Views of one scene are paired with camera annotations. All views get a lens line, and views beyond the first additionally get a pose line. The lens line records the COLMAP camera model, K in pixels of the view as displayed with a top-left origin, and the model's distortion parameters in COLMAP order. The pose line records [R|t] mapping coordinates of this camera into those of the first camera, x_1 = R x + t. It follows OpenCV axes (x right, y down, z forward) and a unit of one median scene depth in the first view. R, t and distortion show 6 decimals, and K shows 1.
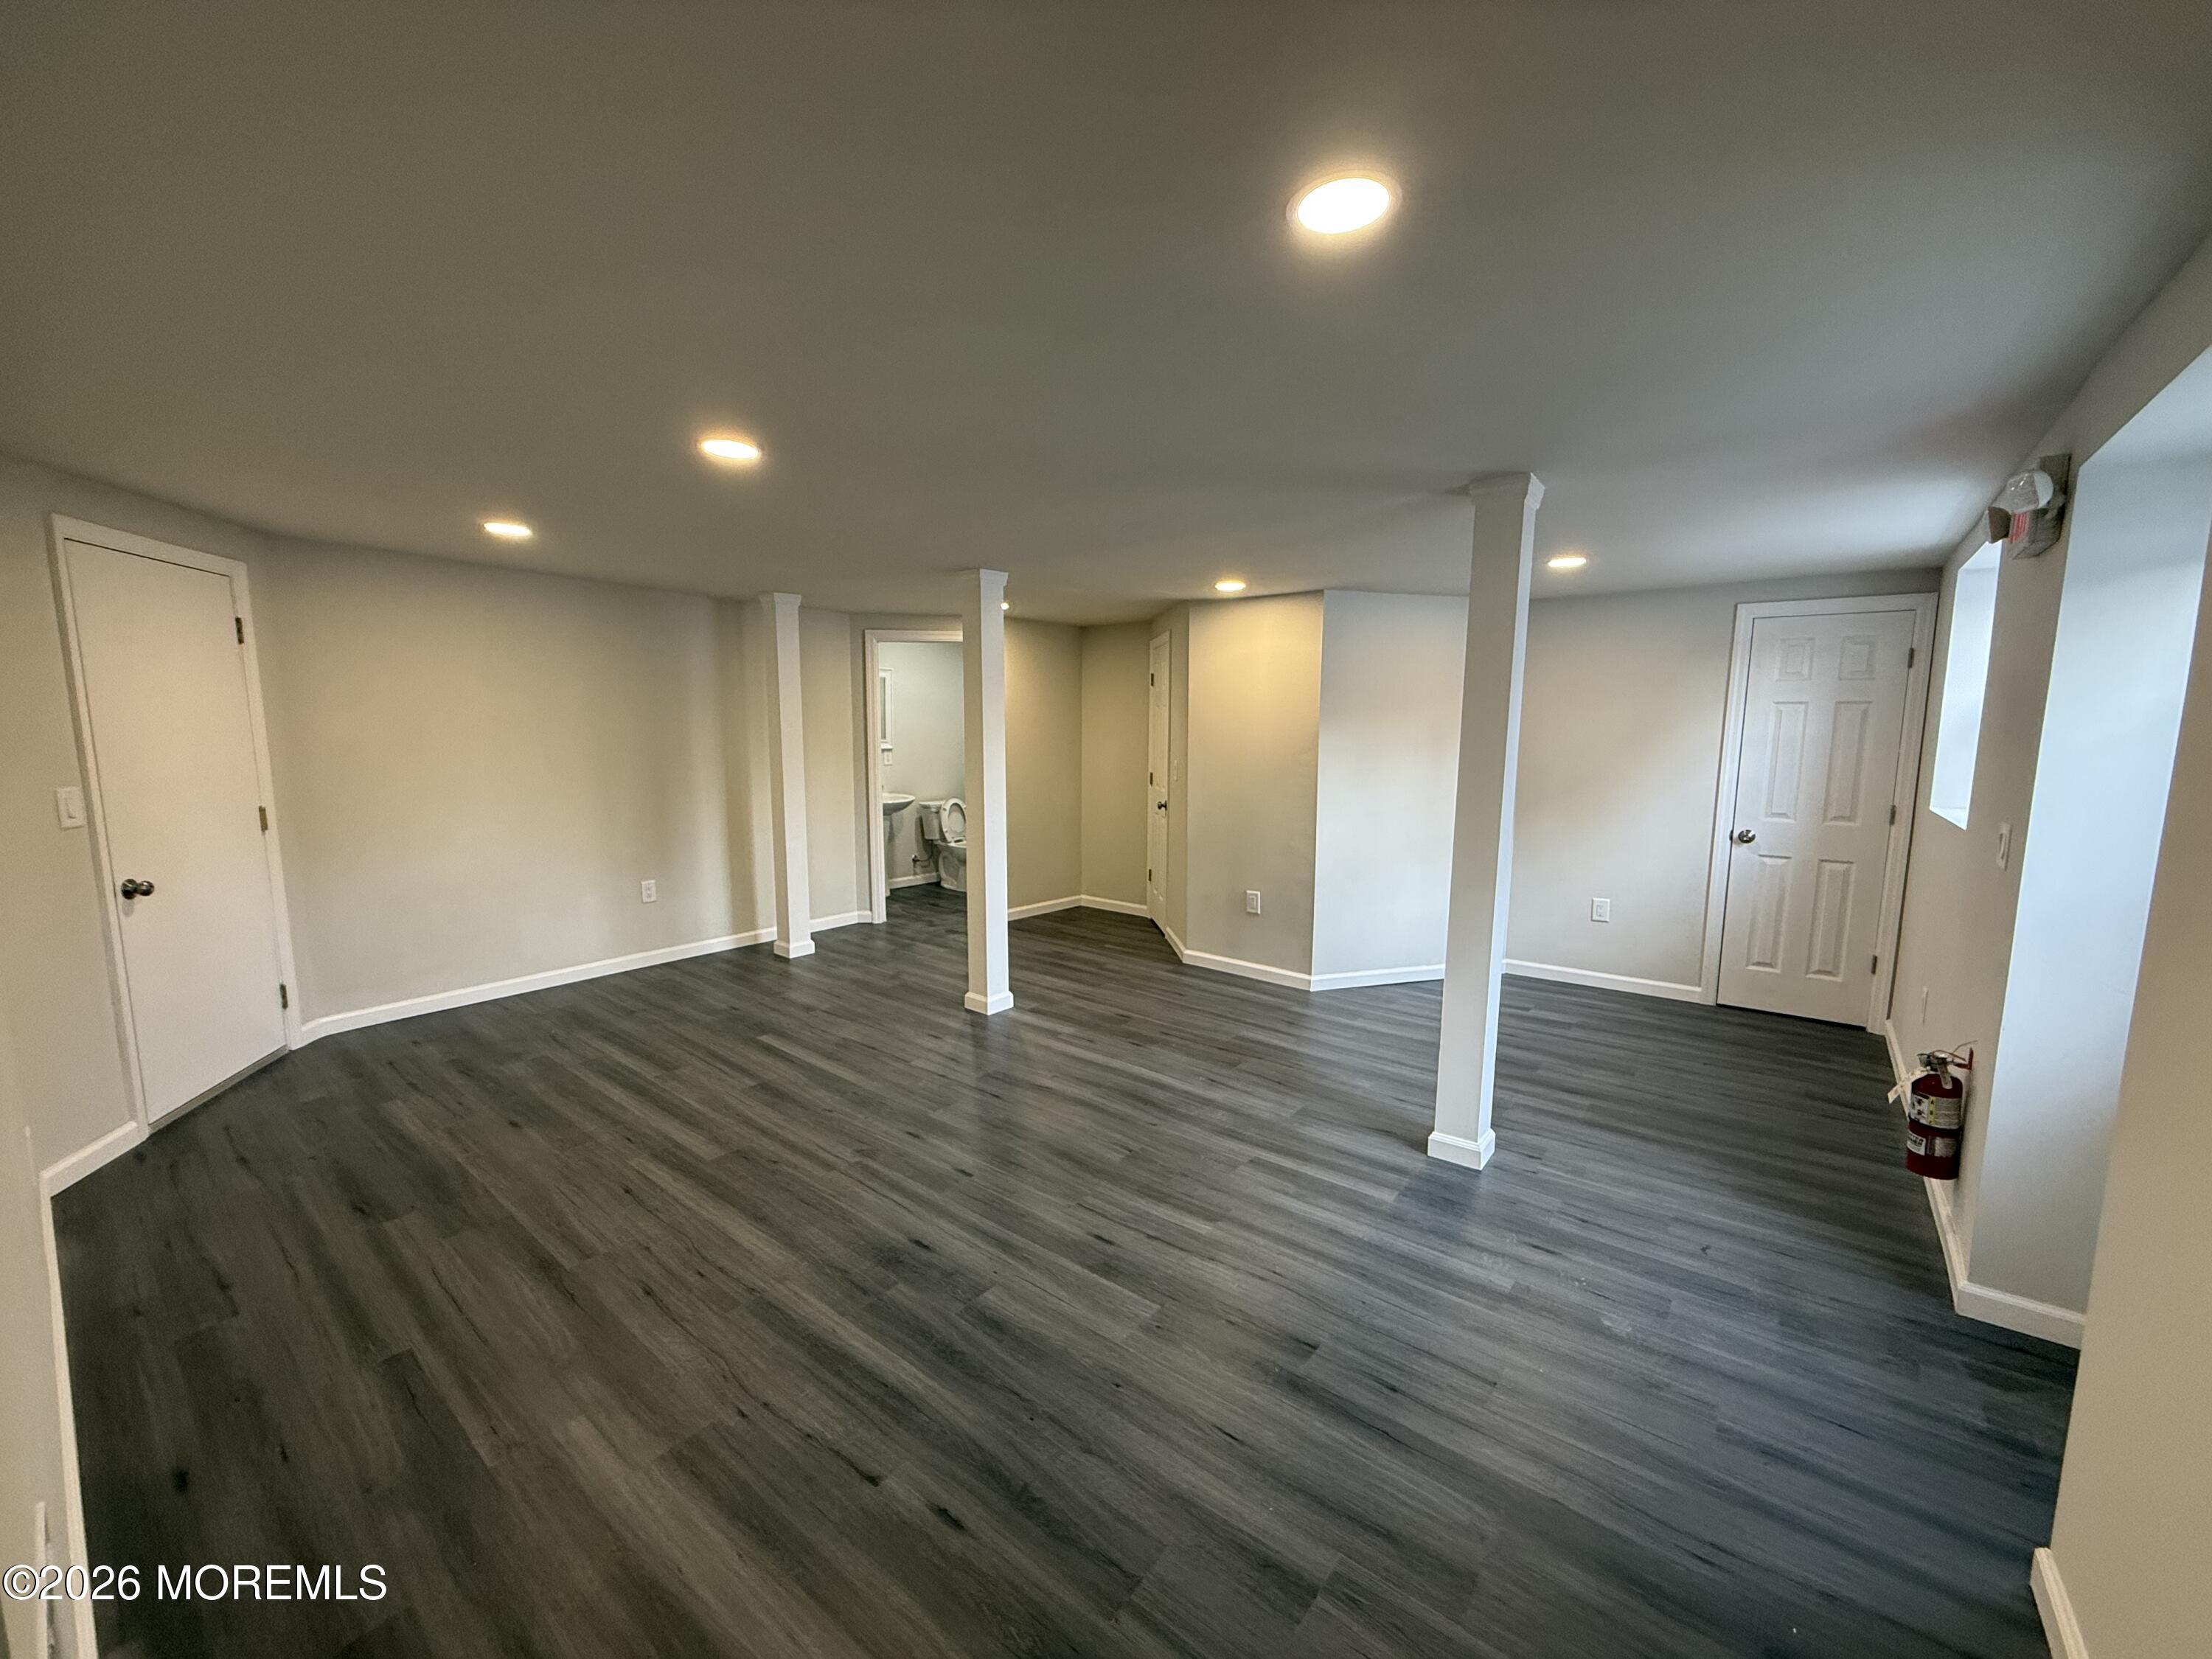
lens RADIAL K [[863.3, 0, 1106.0], [0, 863.3, 829.5], [0, 0, 1]] dist [0.001945, -0.000449]
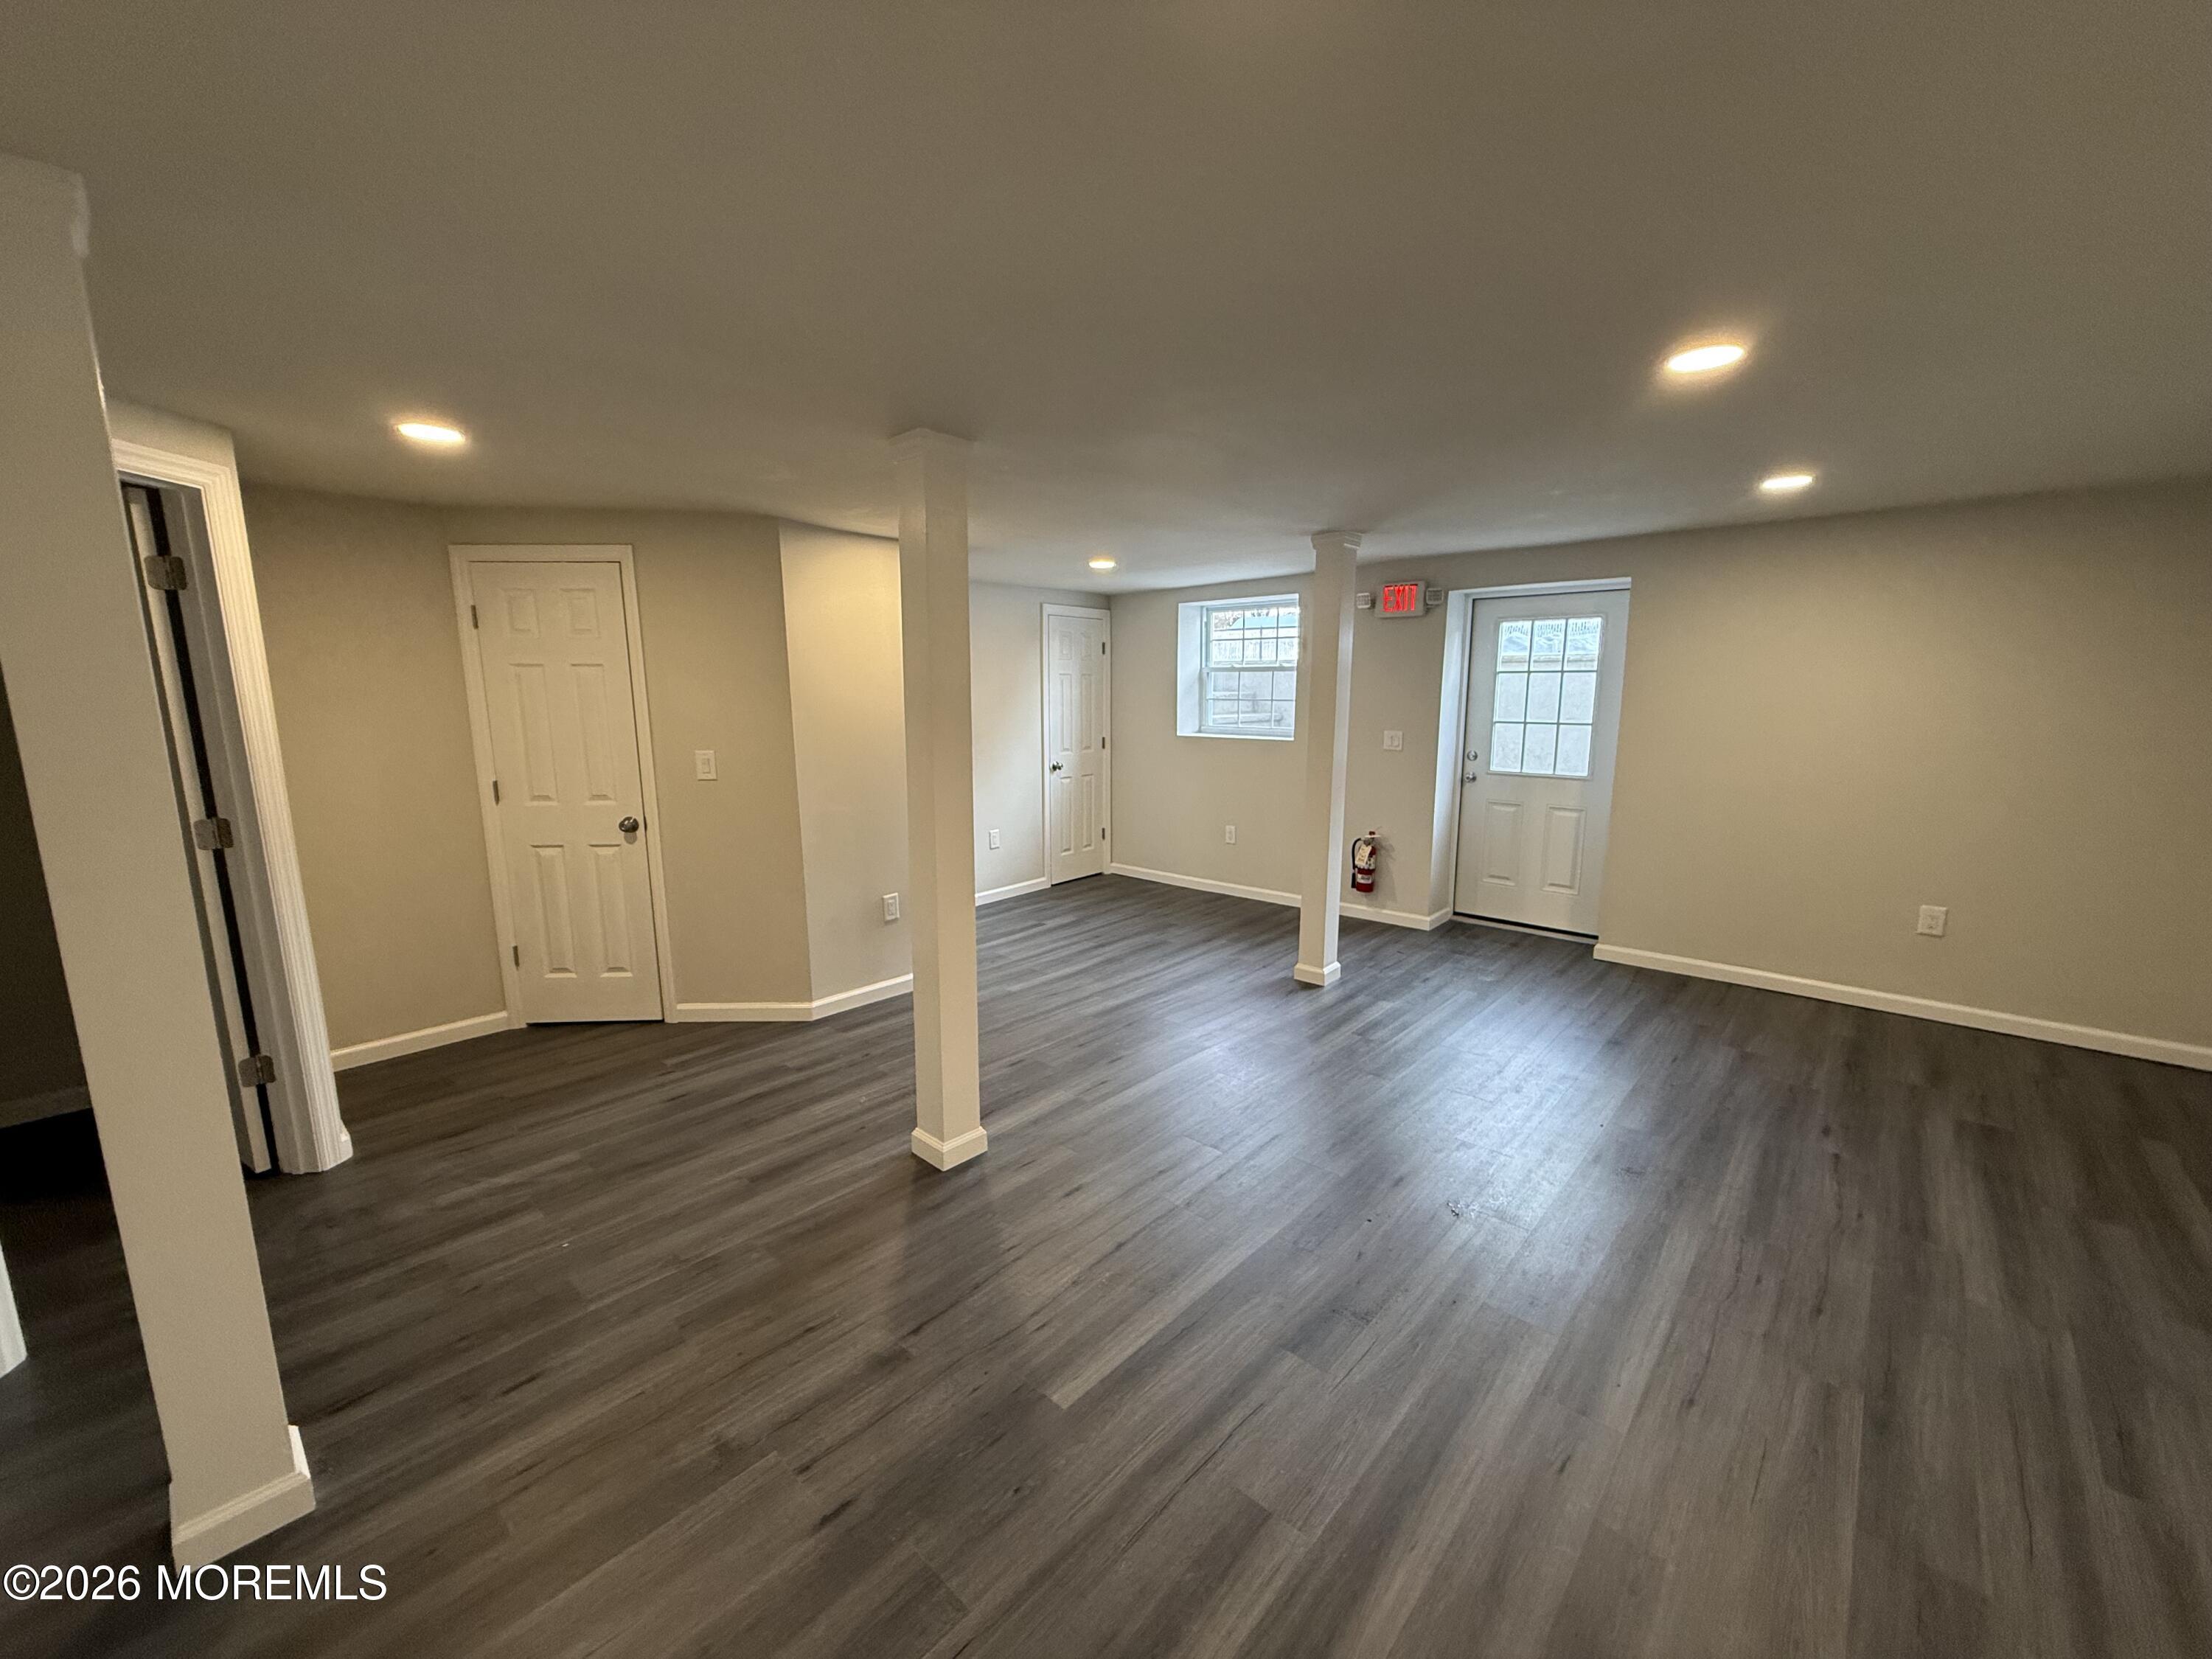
lens RADIAL K [[863.3, 0, 1106.0], [0, 863.3, 829.5], [0, 0, 1]] dist [0.001945, -0.000449]
pose [[0.075597, -0.168922, 0.982726, -0.722634], [0.123717, 0.979520, 0.158853, -0.111882], [-0.989434, 0.109571, 0.094948, 0.822705]]
